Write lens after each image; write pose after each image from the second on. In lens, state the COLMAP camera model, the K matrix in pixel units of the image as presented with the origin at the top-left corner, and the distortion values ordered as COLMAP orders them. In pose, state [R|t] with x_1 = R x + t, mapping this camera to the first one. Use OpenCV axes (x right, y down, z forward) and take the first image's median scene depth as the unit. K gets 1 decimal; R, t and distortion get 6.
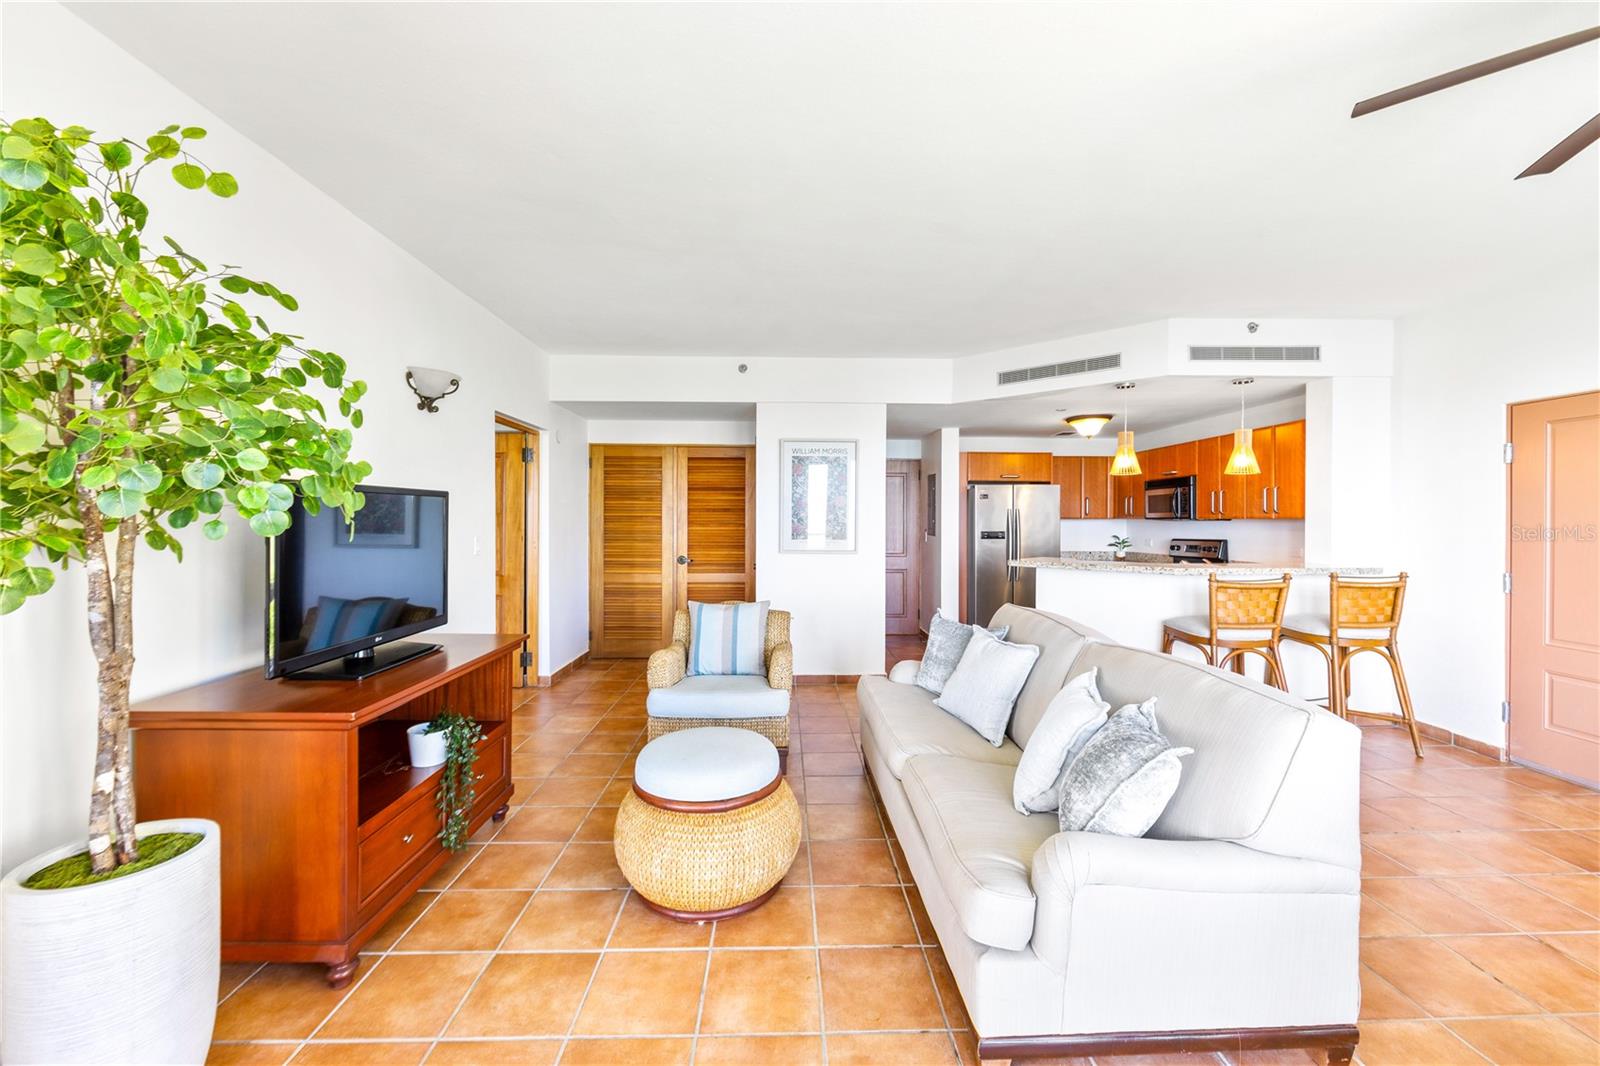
lens RADIAL K [[624.5, 0, 800.2], [0, 624.5, 526.2], [0, 0, 1]] dist [-0.005909, 0.000122]
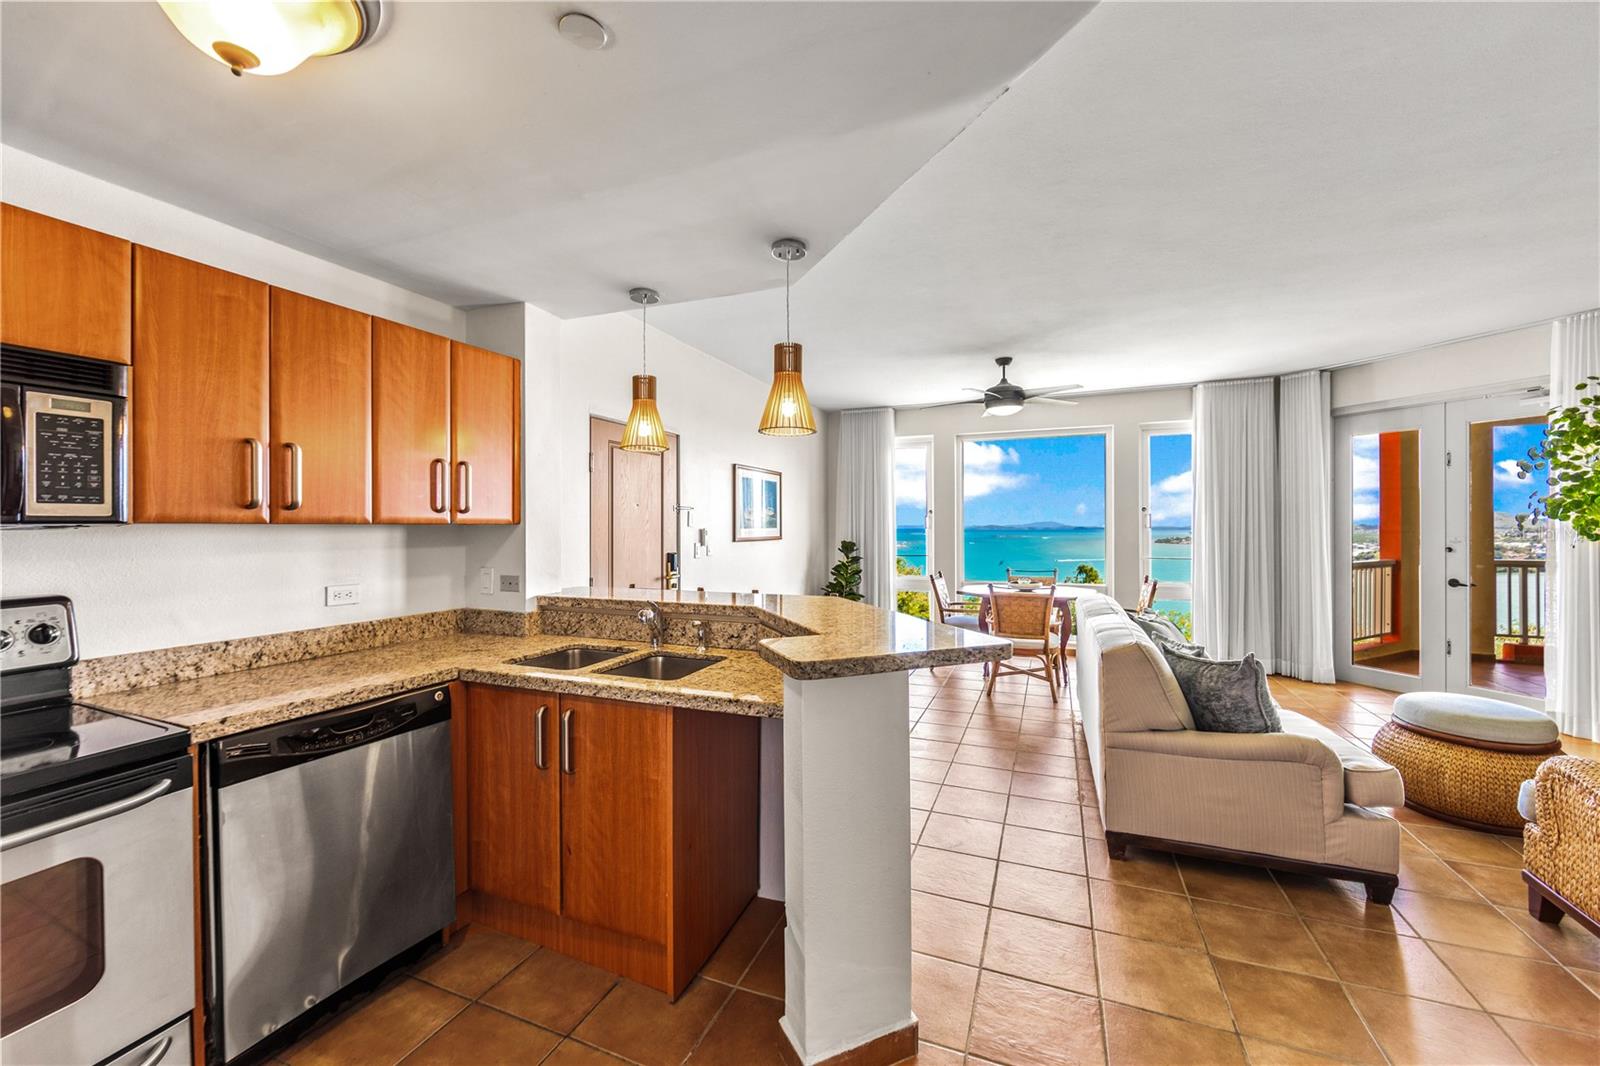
lens RADIAL K [[623.9, 0, 802.3], [0, 623.9, 523.1], [0, 0, 1]] dist [-0.003865, -0.000037]
pose [[-0.916356, 0.002062, 0.400358, 0.273226], [0.004041, 0.999983, 0.004099, -0.012461], [-0.400343, 0.005374, -0.916350, 1.233062]]
